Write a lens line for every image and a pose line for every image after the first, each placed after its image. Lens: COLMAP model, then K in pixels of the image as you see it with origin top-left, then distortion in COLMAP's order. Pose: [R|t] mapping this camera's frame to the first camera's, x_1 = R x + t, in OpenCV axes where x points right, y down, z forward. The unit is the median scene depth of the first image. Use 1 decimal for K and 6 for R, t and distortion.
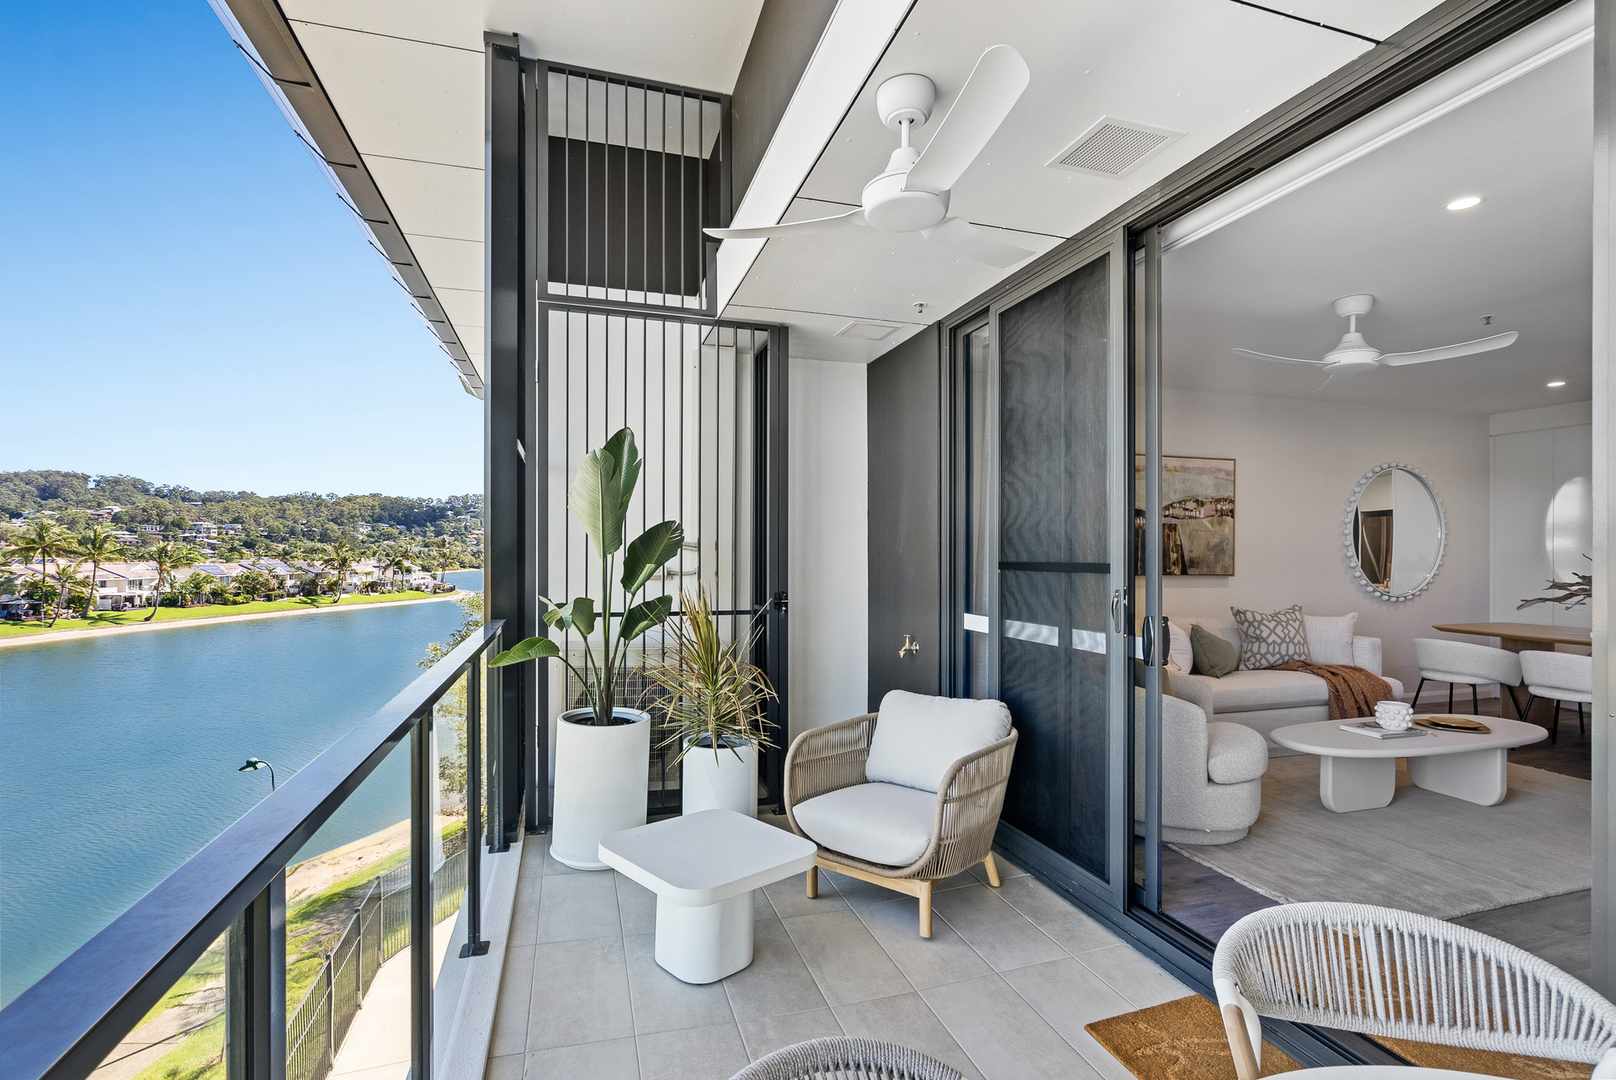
lens RADIAL K [[752.0, 0, 808.4], [0, 752.0, 550.5], [0, 0, 1]] dist [0.003186, 0.001195]
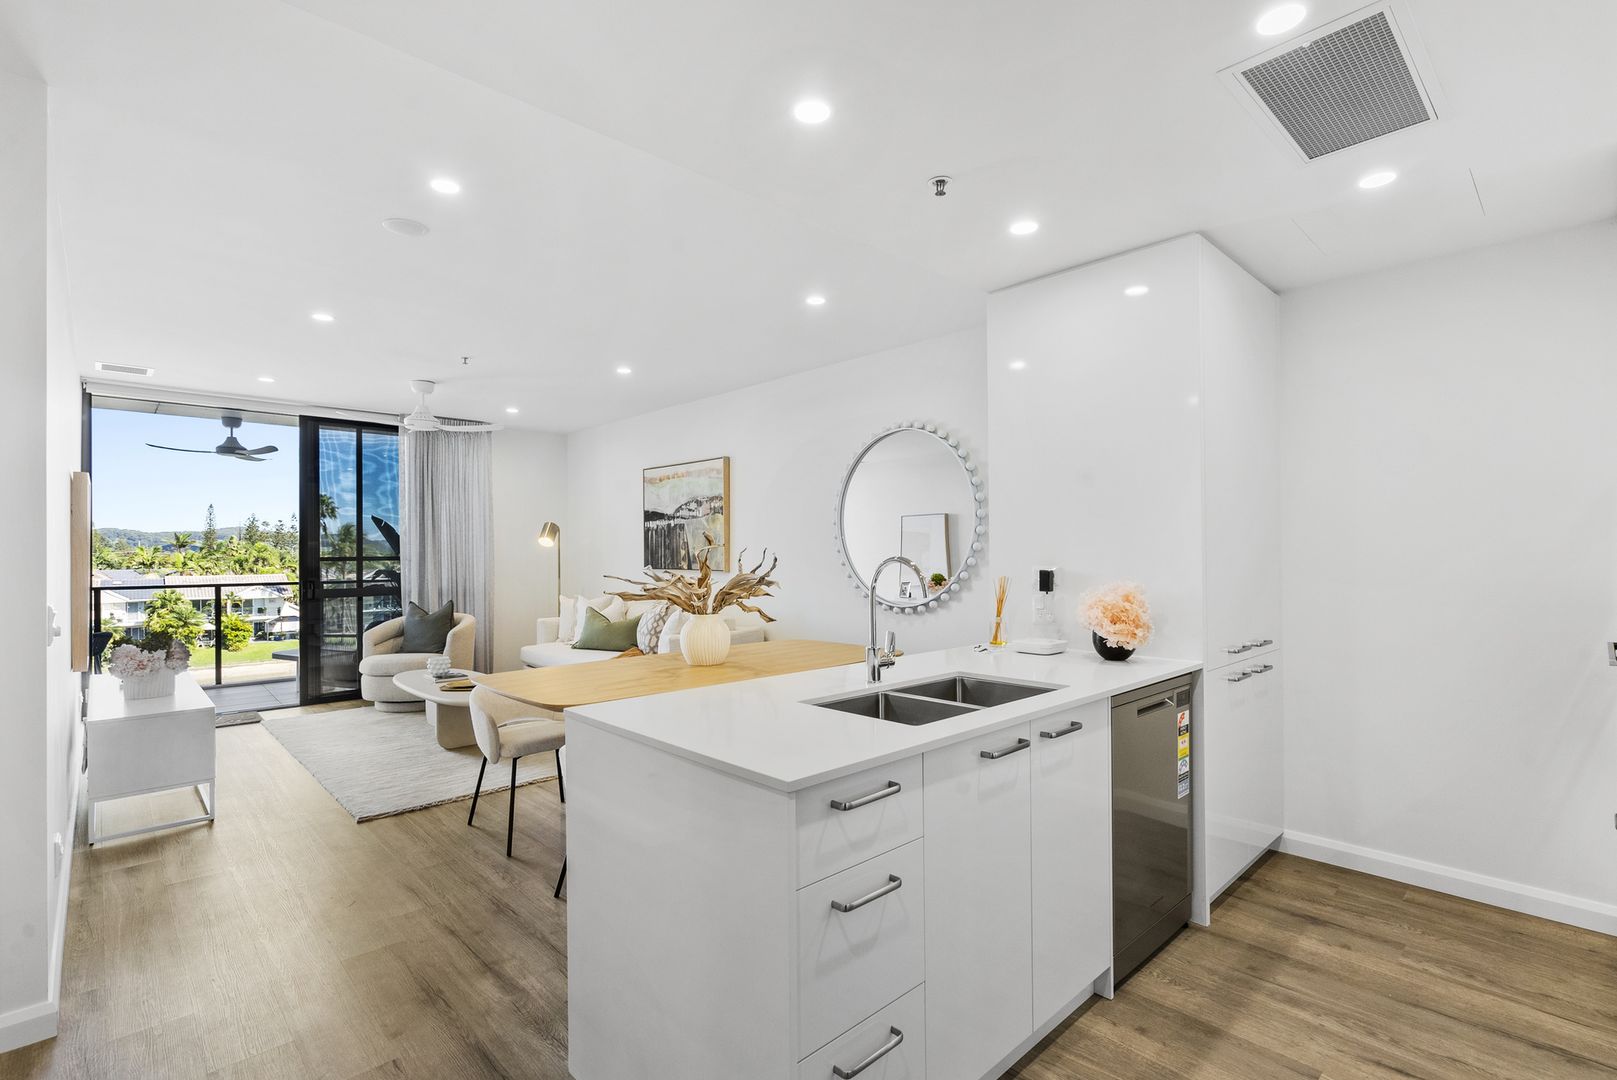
lens RADIAL K [[752.5, 0, 810.5], [0, 752.5, 545.9], [0, 0, 1]] dist [0.003186, 0.001195]
pose [[0.432923, -0.011830, -0.901353, 1.710646], [0.007877, 0.999925, -0.009341, 0.010196], [0.901397, -0.003056, 0.432984, 0.747152]]
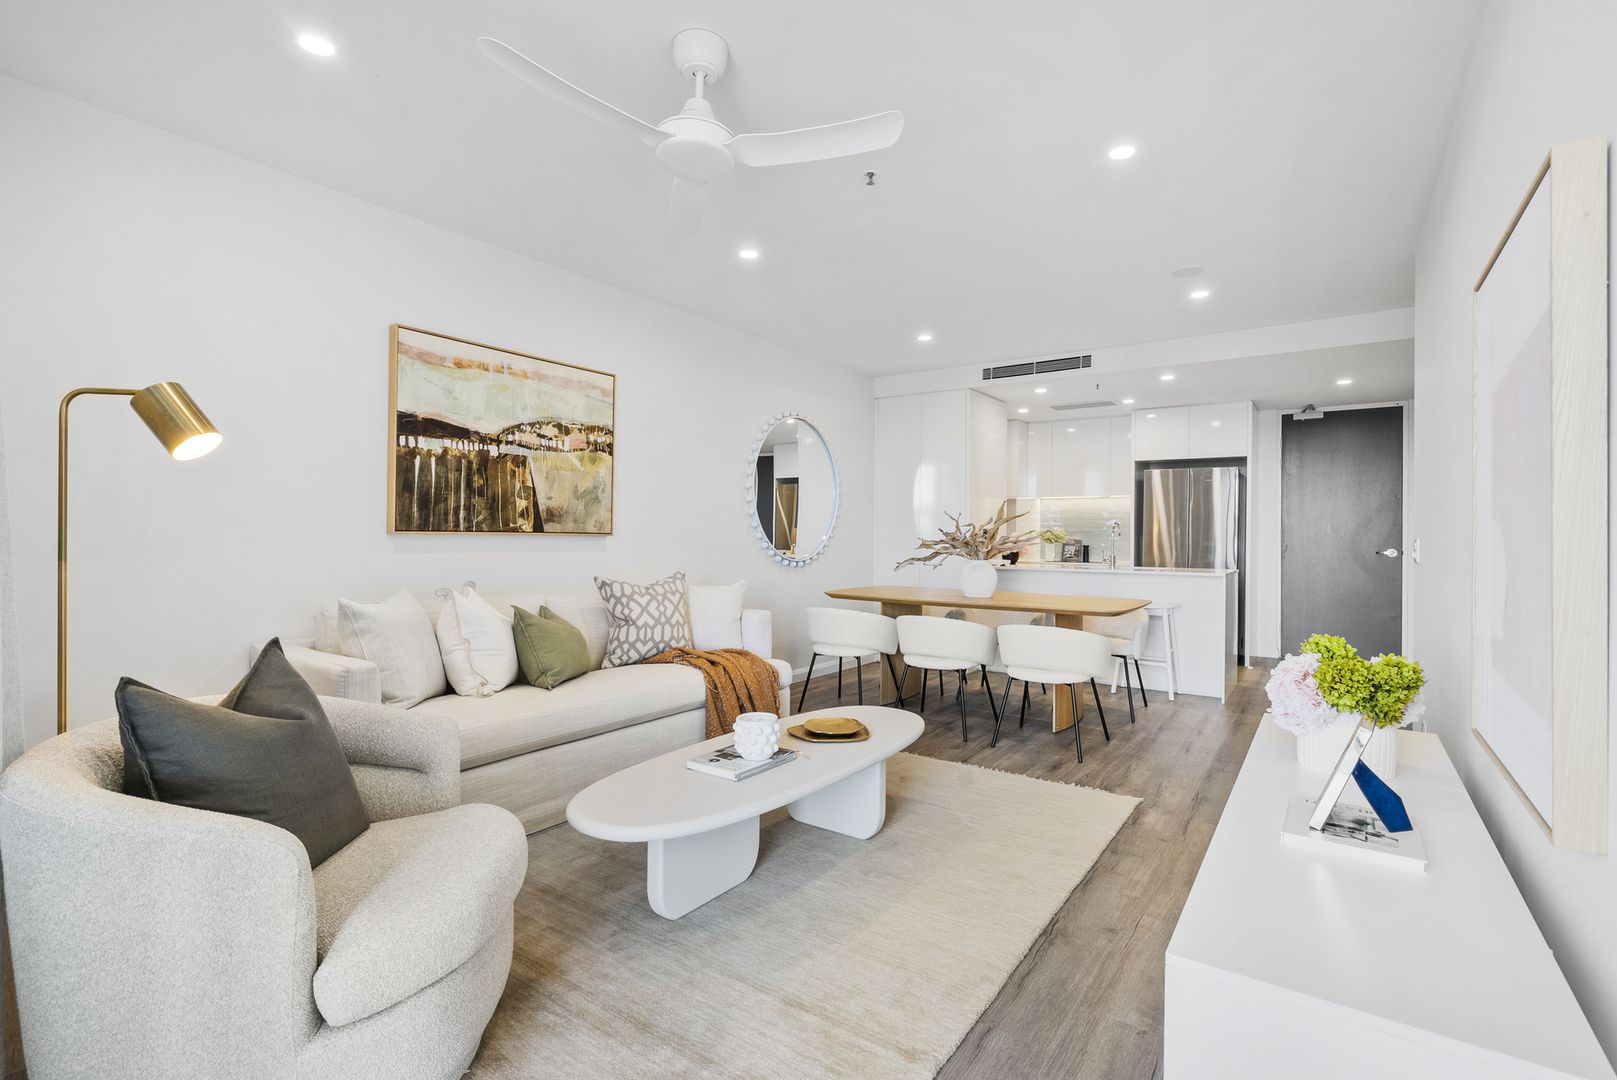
lens RADIAL K [[752.5, 0, 809.8], [0, 752.5, 534.0], [0, 0, 1]] dist [0.003186, 0.001195]
pose [[0.798015, 0.005573, 0.602612, 0.312380], [-0.007255, 0.999974, 0.000359, 0.034847], [-0.602594, -0.004658, 0.798034, 0.340388]]
